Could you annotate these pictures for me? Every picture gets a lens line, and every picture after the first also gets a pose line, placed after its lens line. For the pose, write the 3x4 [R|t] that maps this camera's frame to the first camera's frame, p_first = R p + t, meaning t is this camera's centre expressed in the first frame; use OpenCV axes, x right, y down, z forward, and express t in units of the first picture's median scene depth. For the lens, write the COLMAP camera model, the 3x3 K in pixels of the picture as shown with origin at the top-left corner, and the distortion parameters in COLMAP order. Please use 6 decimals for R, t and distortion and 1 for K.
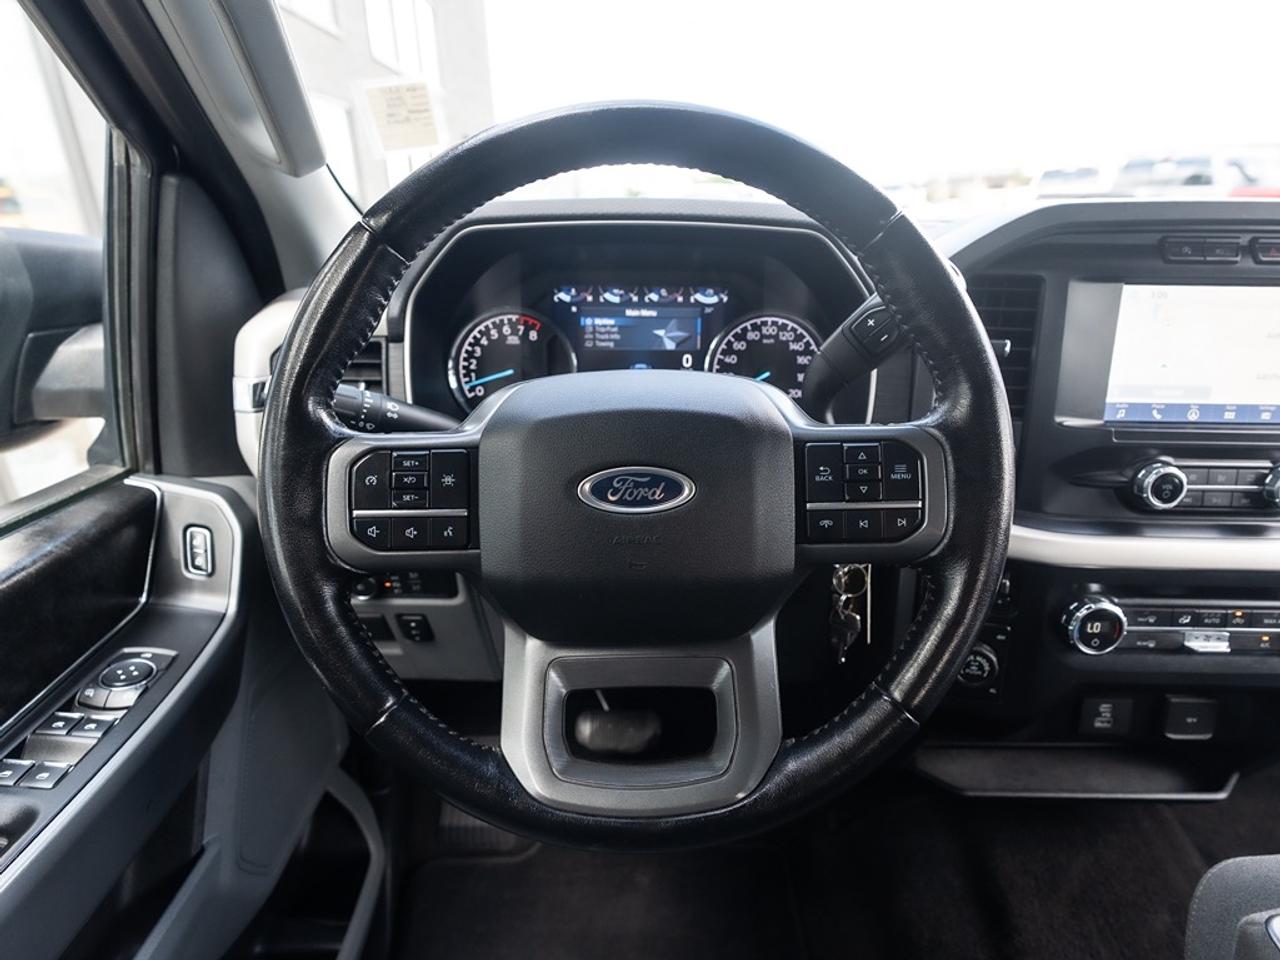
lens RADIAL K [[717.9, 0, 640.0], [0, 717.9, 480.0], [0, 0, 1]] dist [-0.004074, 0.000601]
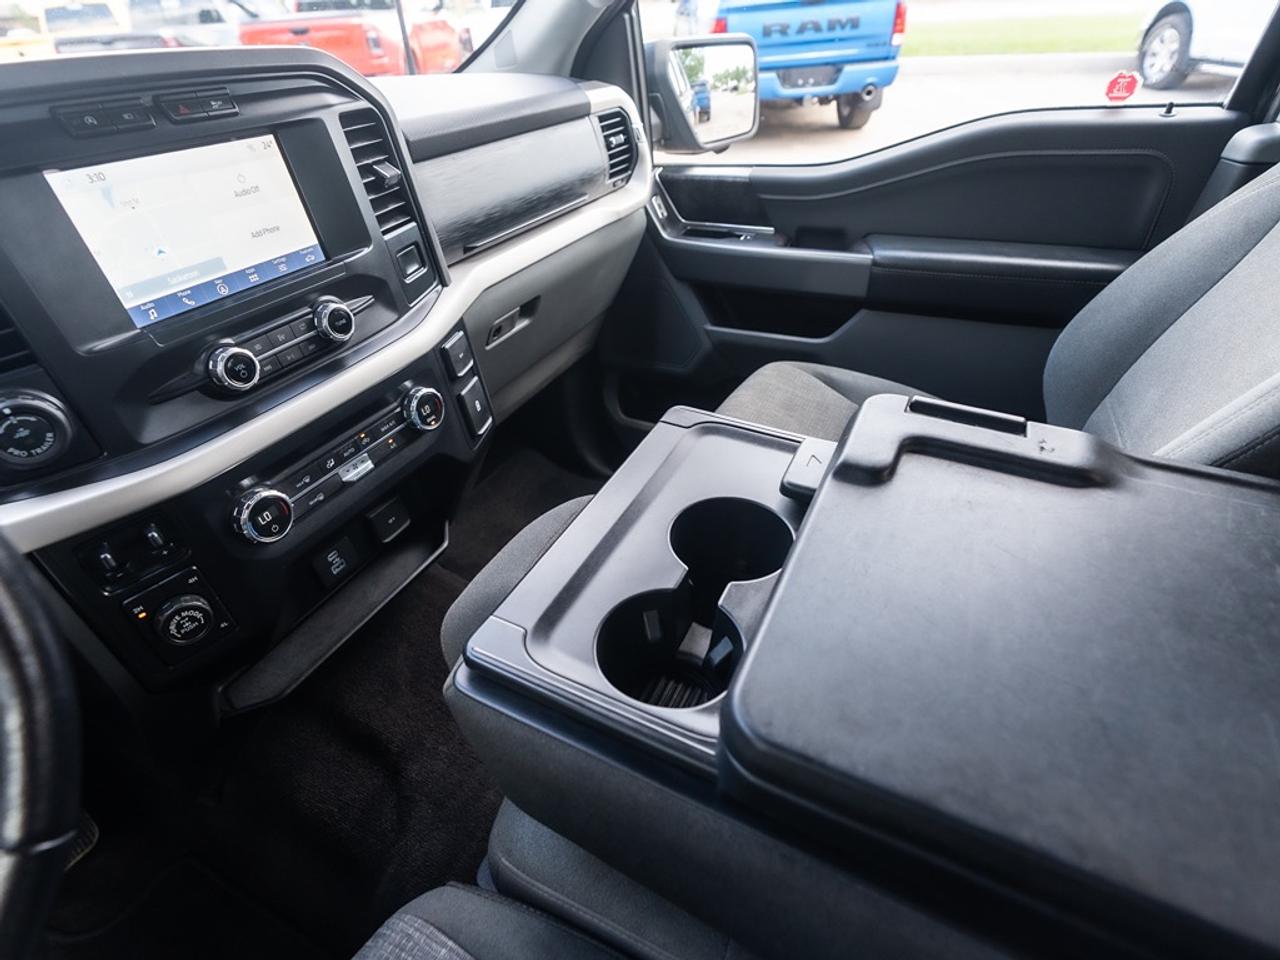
lens RADIAL K [[640.9, 0, 640.0], [0, 640.9, 480.0], [0, 0, 1]] dist [-0.004194, -0.000543]
pose [[0.433449, -0.549280, 0.714433, 0.204325], [0.372527, 0.831081, 0.412950, -0.017737], [-0.820577, 0.087153, 0.564853, 0.021591]]
